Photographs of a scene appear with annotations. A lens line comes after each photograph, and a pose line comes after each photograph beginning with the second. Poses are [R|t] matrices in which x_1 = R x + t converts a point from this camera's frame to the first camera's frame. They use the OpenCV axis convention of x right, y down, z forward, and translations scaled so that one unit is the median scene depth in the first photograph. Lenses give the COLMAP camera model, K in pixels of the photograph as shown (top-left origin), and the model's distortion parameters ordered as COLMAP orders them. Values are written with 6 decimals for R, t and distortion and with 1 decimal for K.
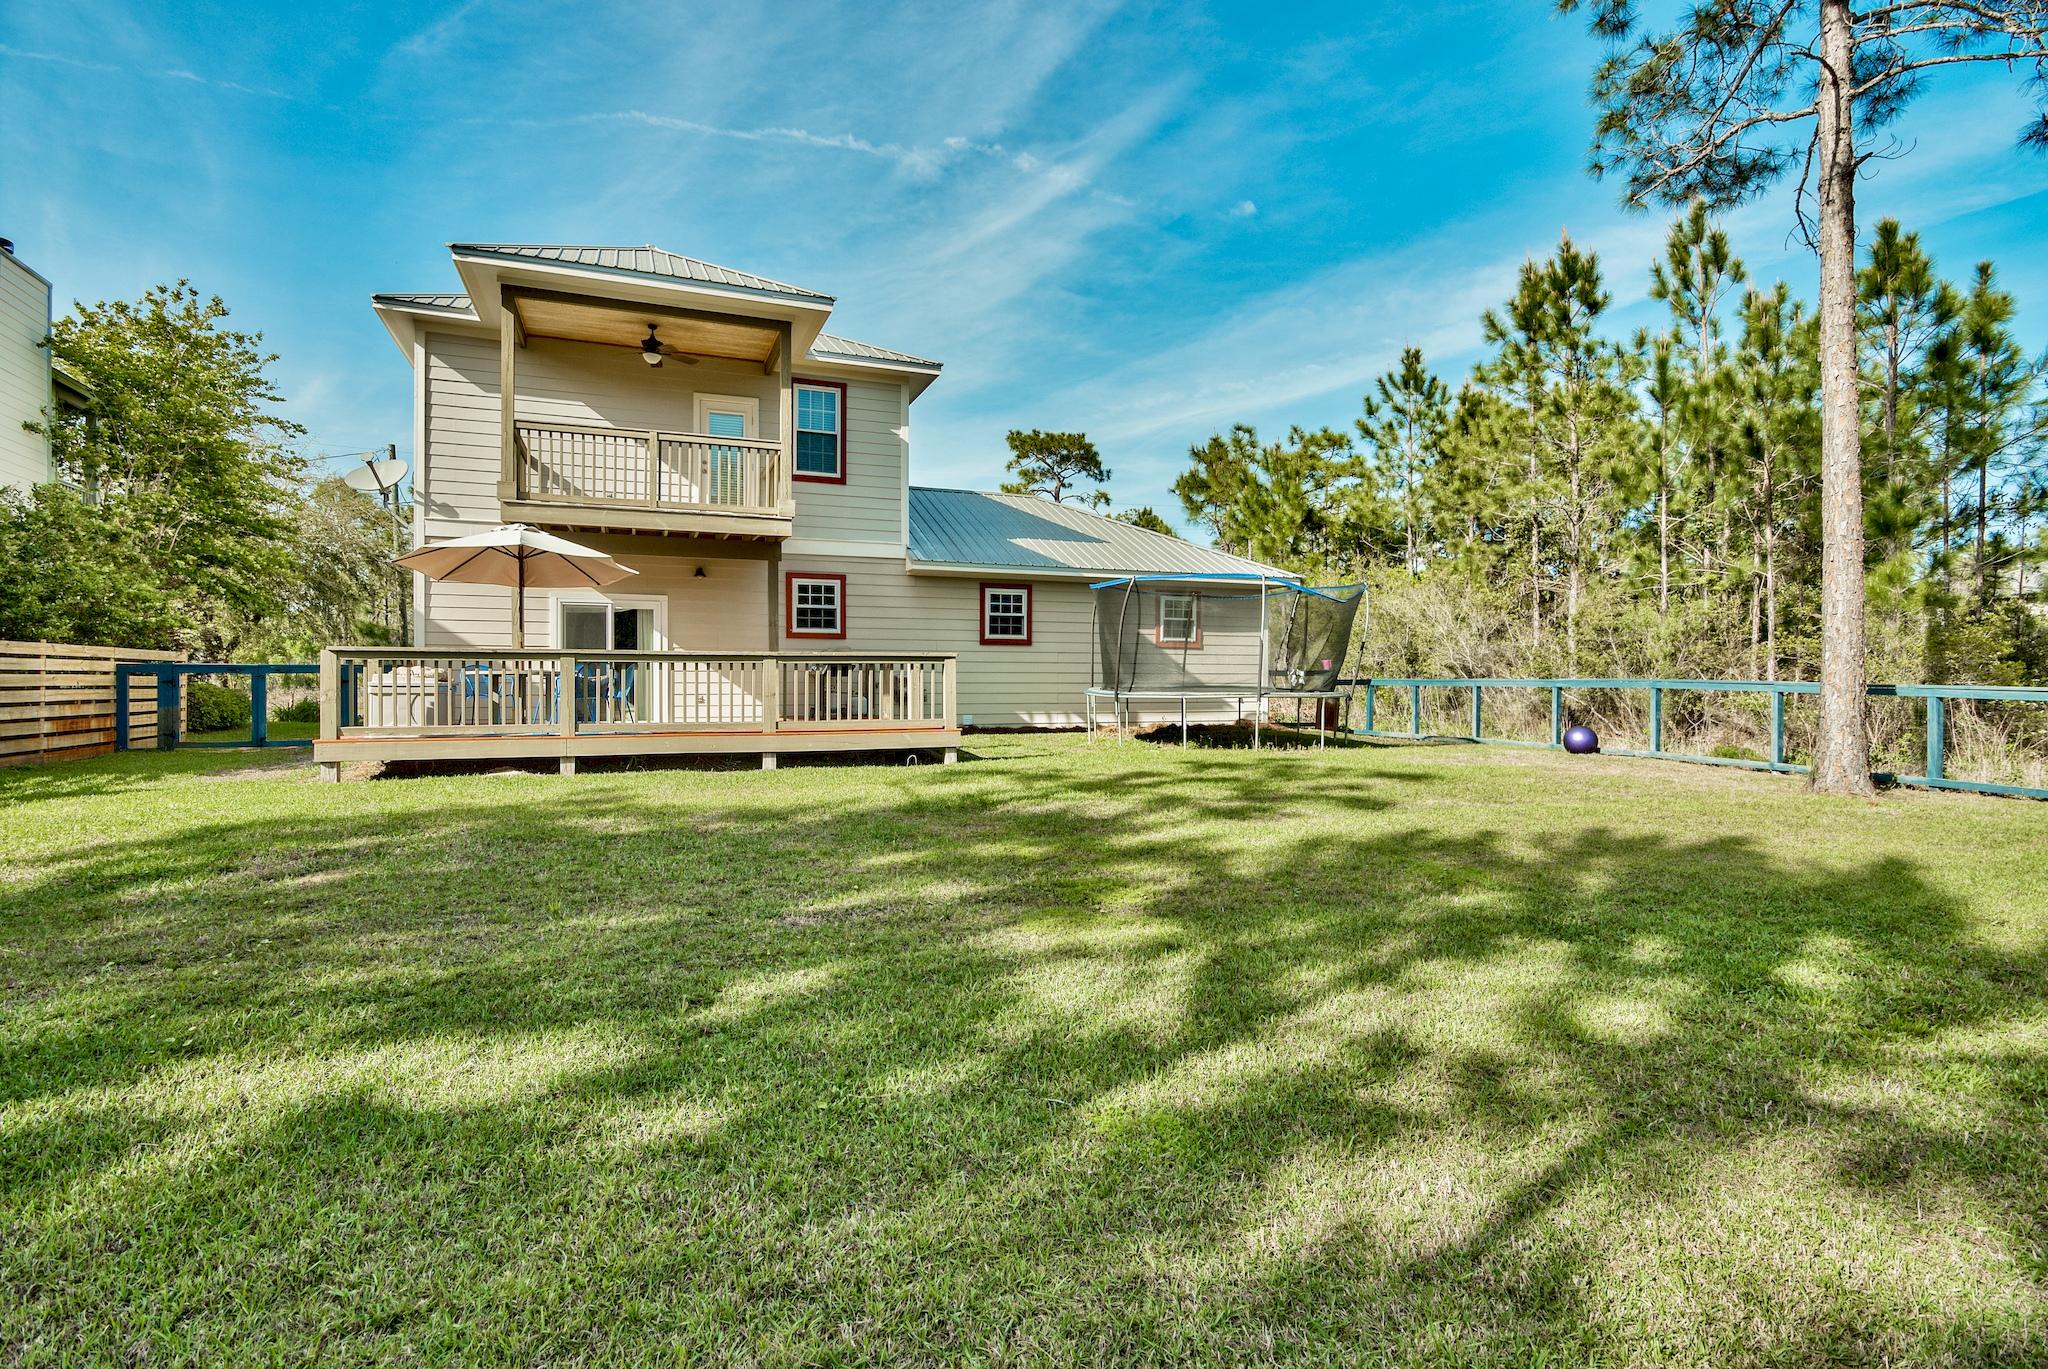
lens RADIAL K [[1033.3, 0, 1014.7], [0, 1033.3, 684.3], [0, 0, 1]] dist [-0.002320, -0.001323]
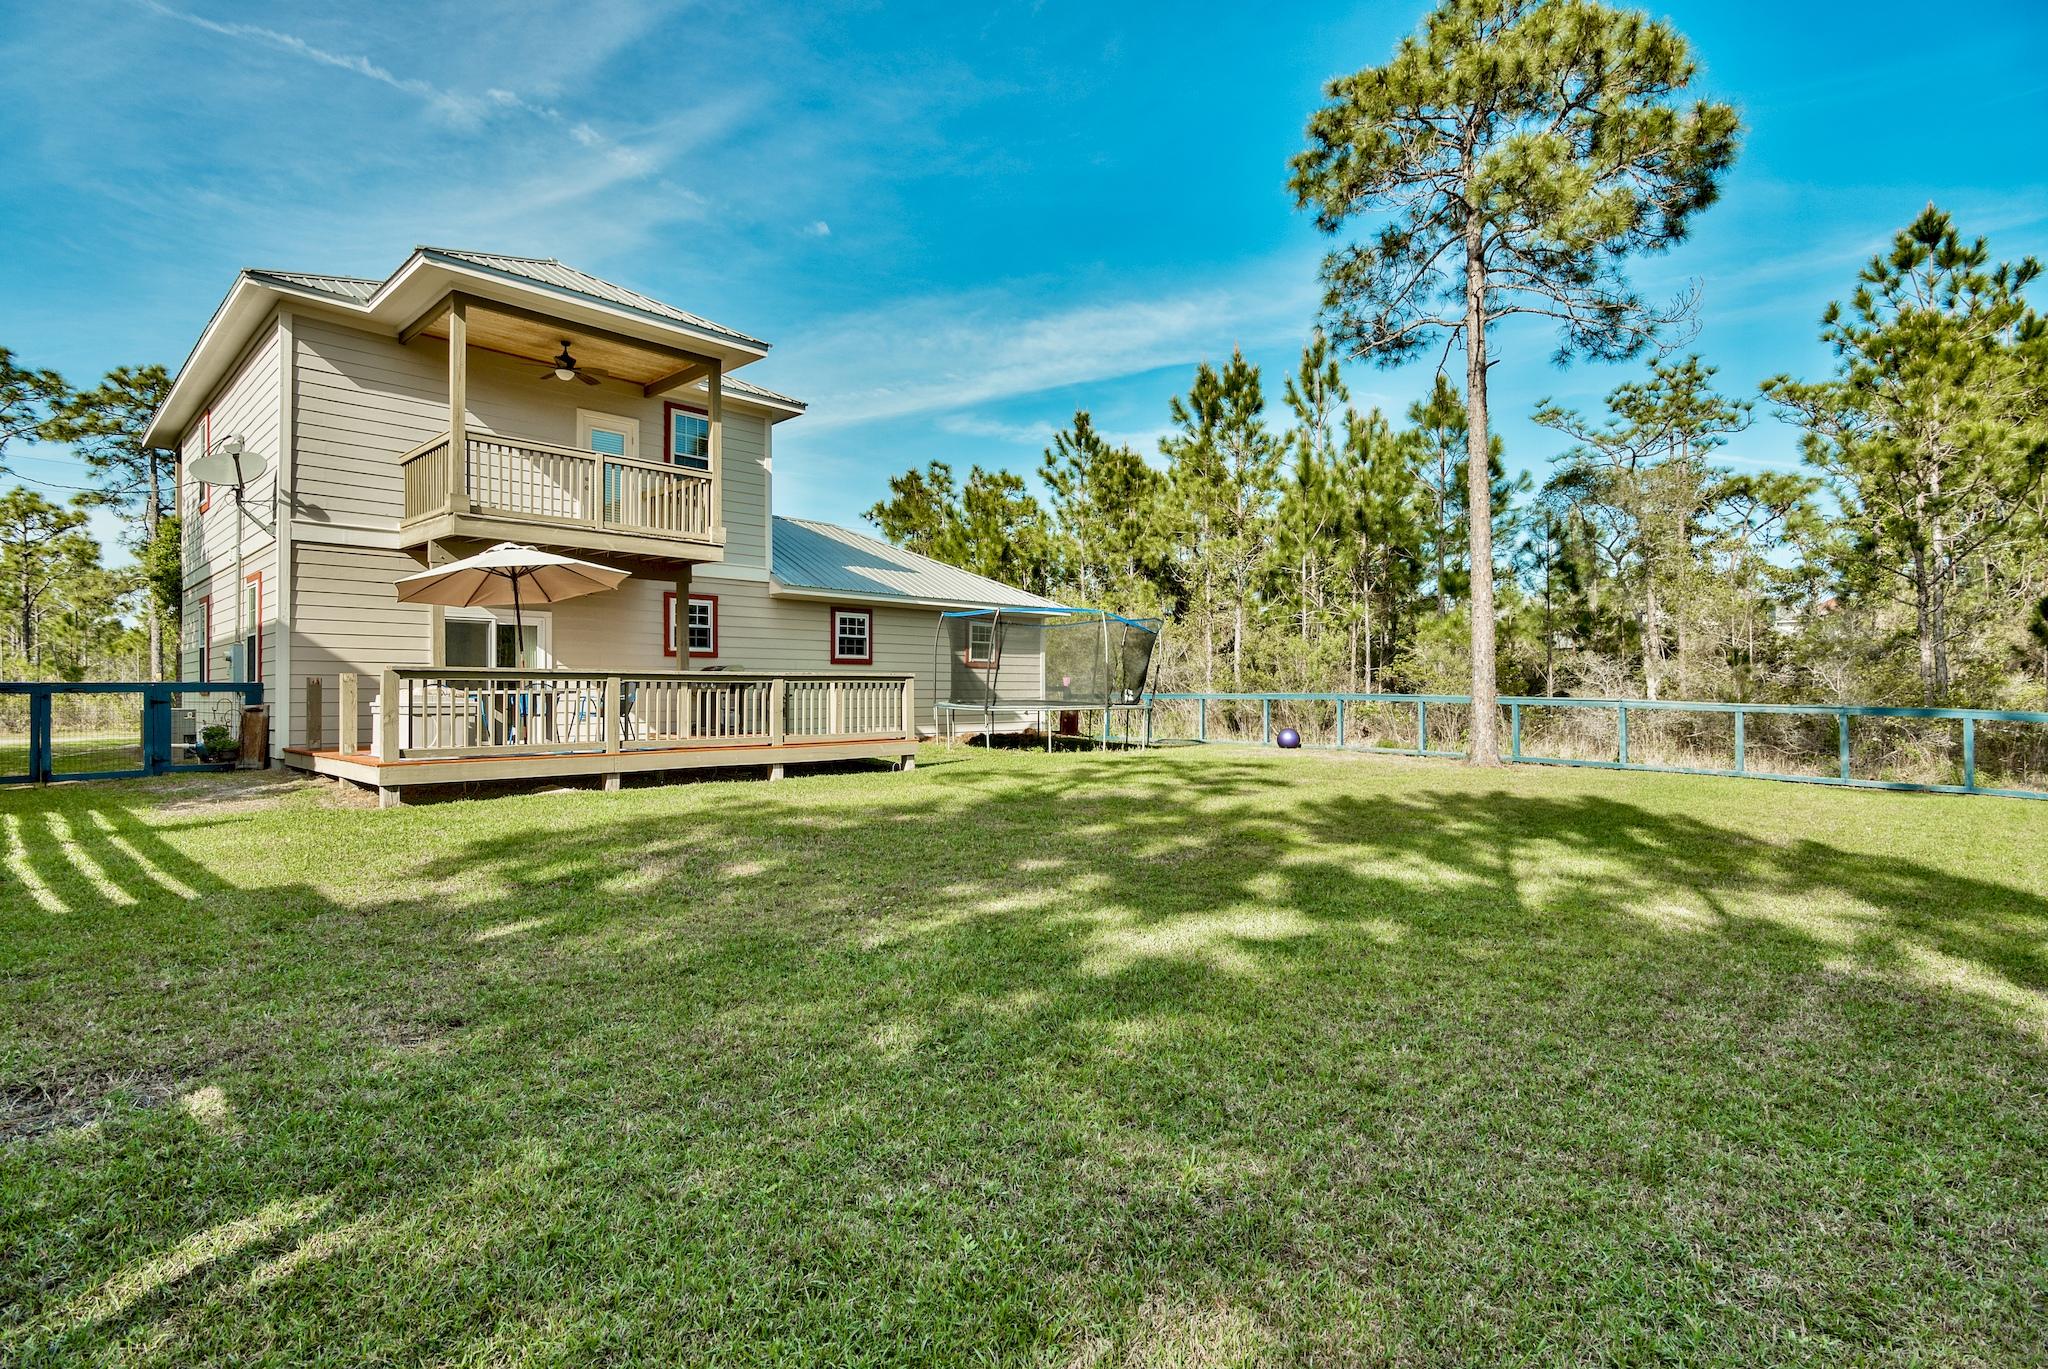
lens RADIAL K [[1033.3, 0, 1040.9], [0, 1033.3, 678.3], [0, 0, 1]] dist [-0.002320, -0.001323]
pose [[0.905321, 0.002462, 0.424721, -0.236286], [0.005437, 0.999834, -0.017385, -0.002347], [-0.424693, 0.018049, 0.905157, -0.059040]]
